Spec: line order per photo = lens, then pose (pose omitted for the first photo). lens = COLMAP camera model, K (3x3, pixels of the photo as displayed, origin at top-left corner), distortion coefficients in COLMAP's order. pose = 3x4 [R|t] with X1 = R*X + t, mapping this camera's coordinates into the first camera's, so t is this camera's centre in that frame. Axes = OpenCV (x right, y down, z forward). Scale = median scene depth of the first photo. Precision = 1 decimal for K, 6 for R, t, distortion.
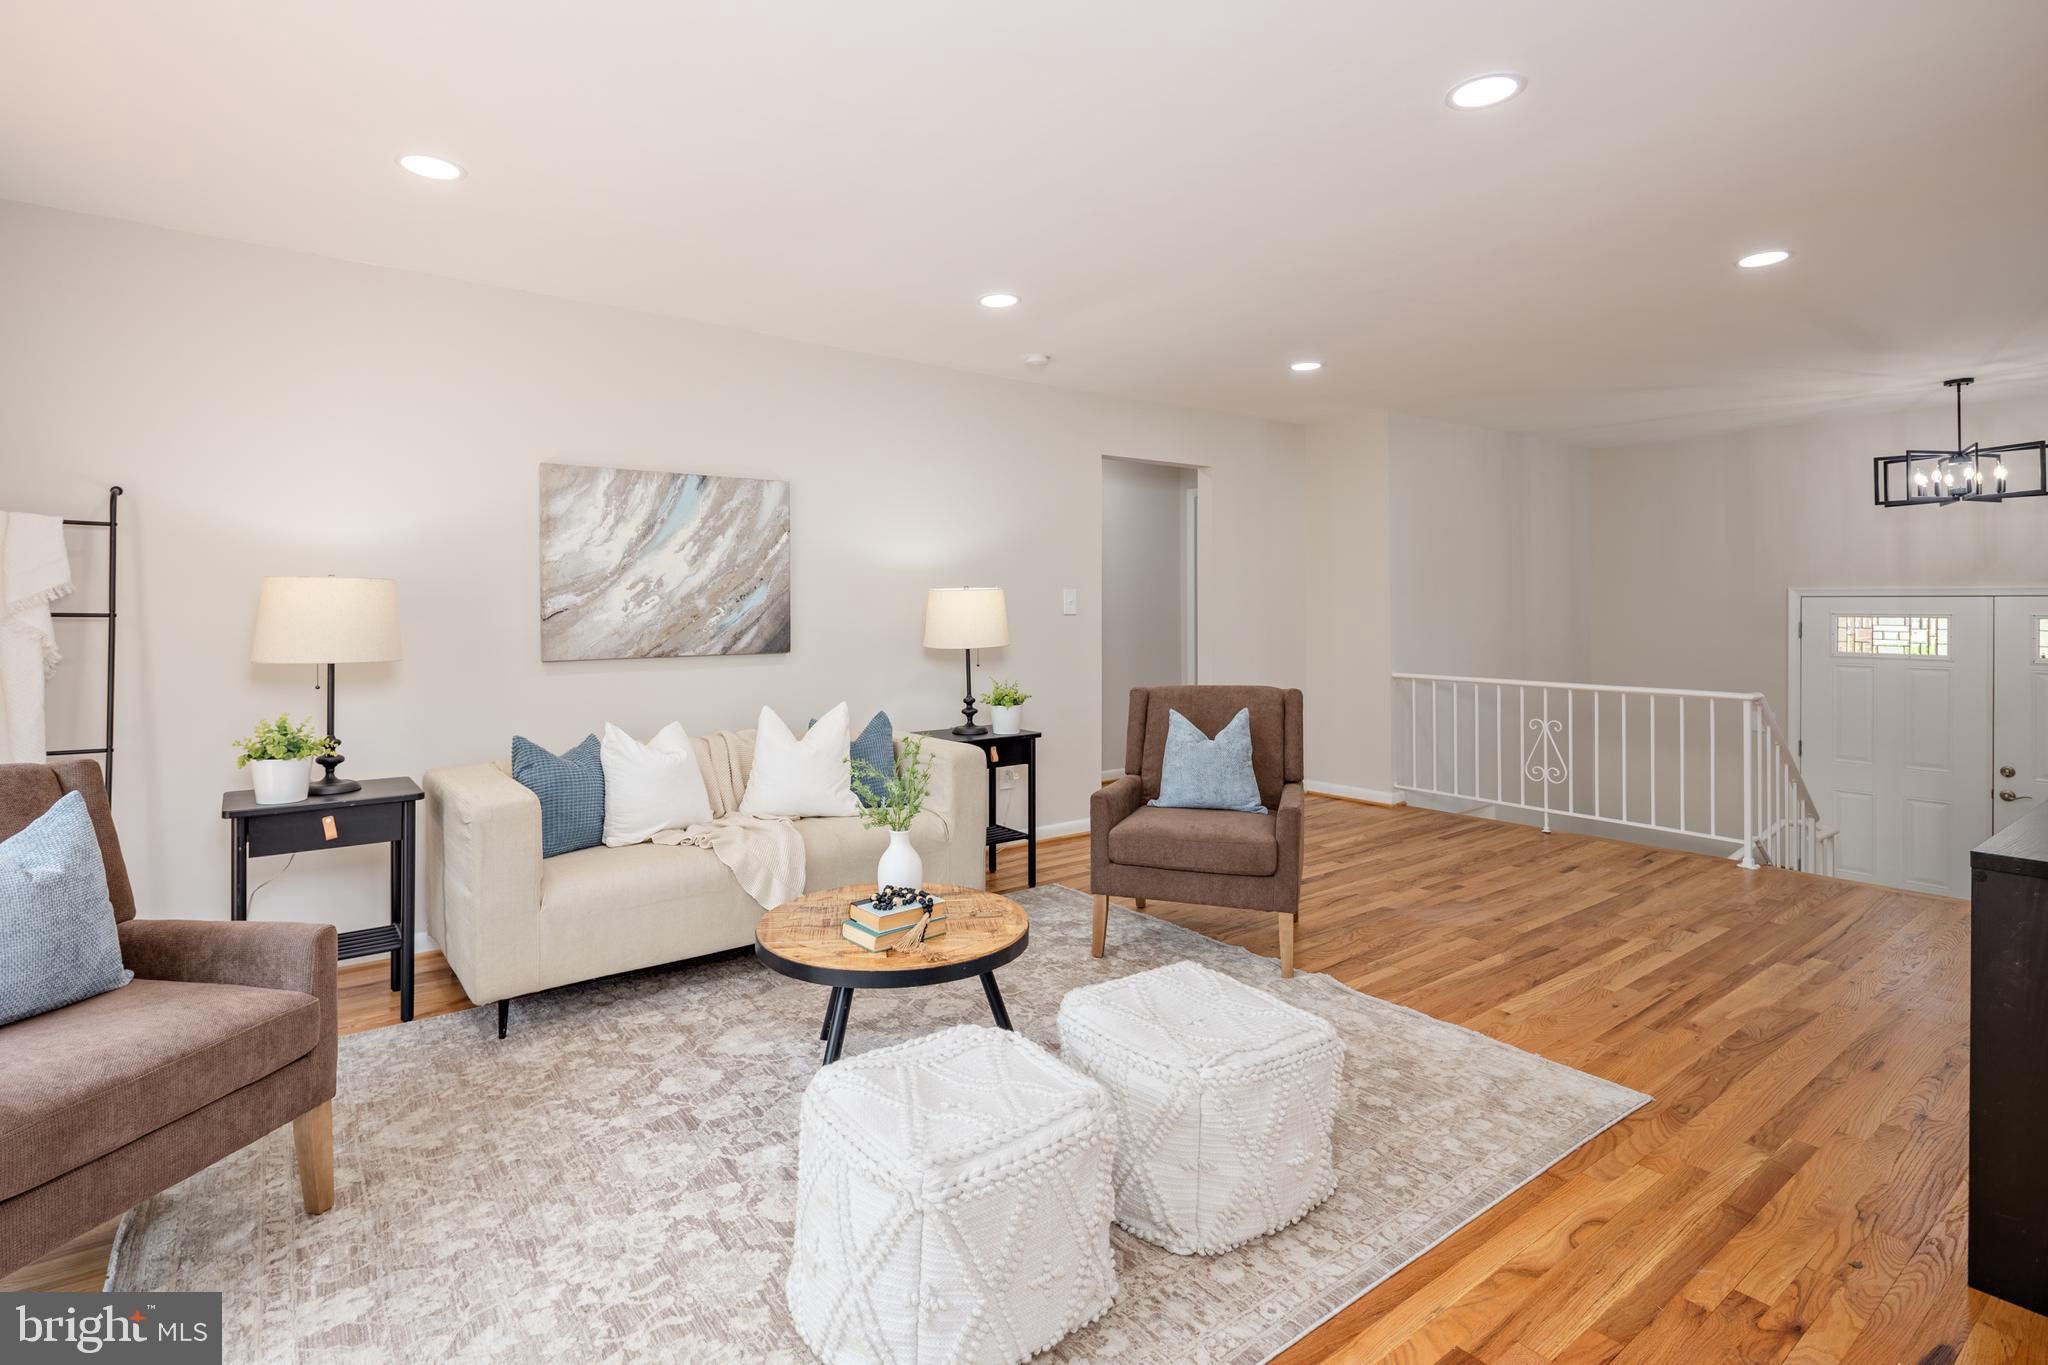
lens RADIAL K [[996.3, 0, 1012.3], [0, 996.3, 612.6], [0, 0, 1]] dist [0.004595, -0.001210]
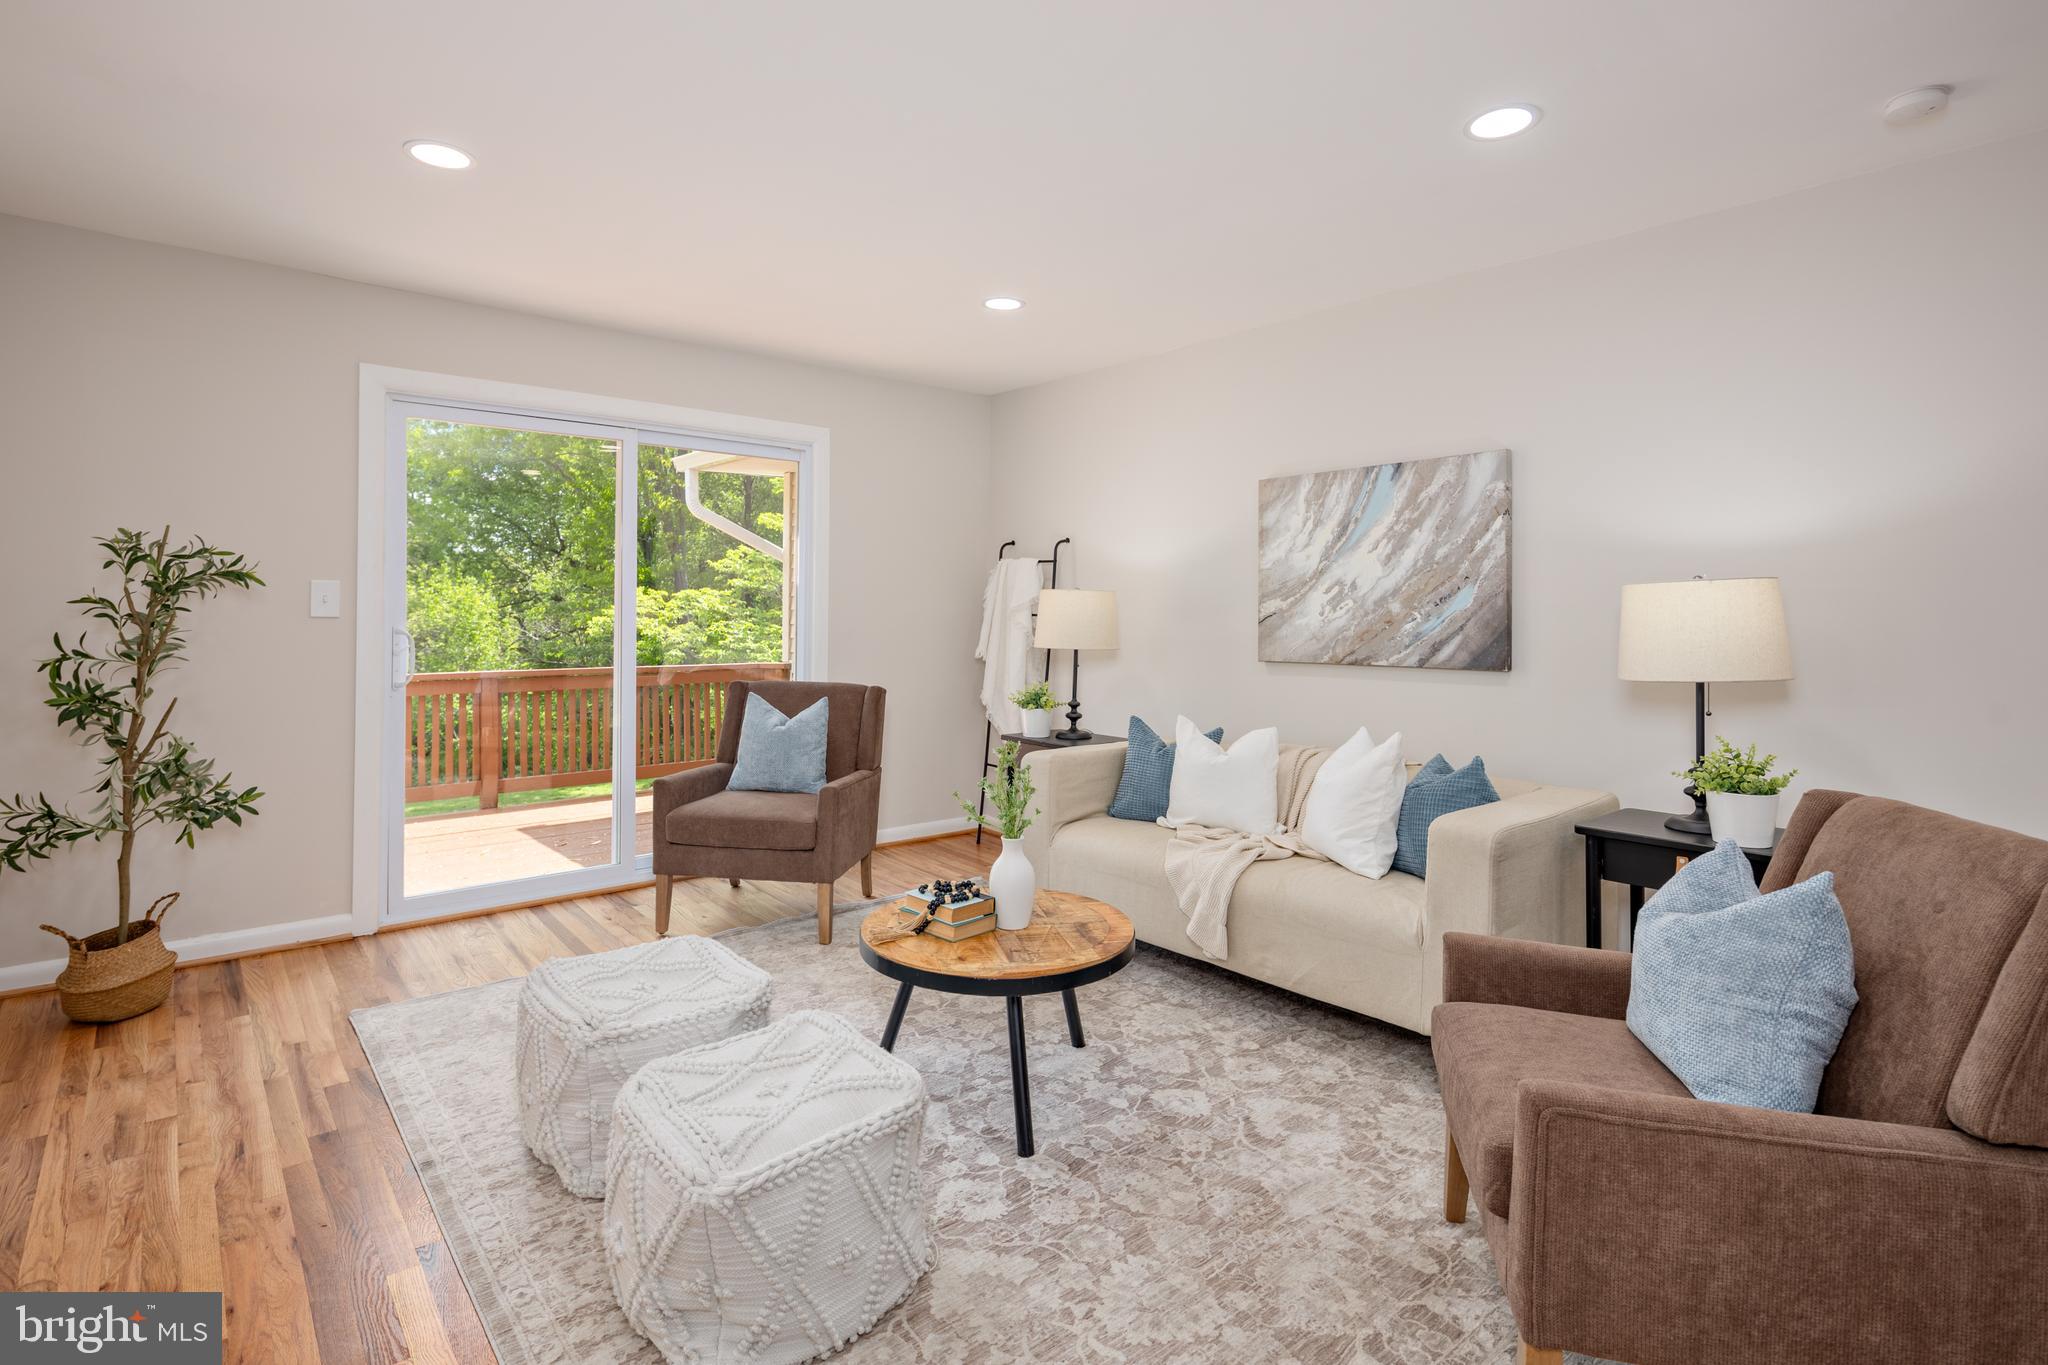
lens RADIAL K [[996.3, 0, 1012.3], [0, 996.3, 612.6], [0, 0, 1]] dist [0.004595, -0.001210]
pose [[0.050809, -0.001192, -0.998708, 0.575412], [-0.013198, 0.999911, -0.001865, 0.001415], [0.998621, 0.013275, 0.050789, 0.635493]]
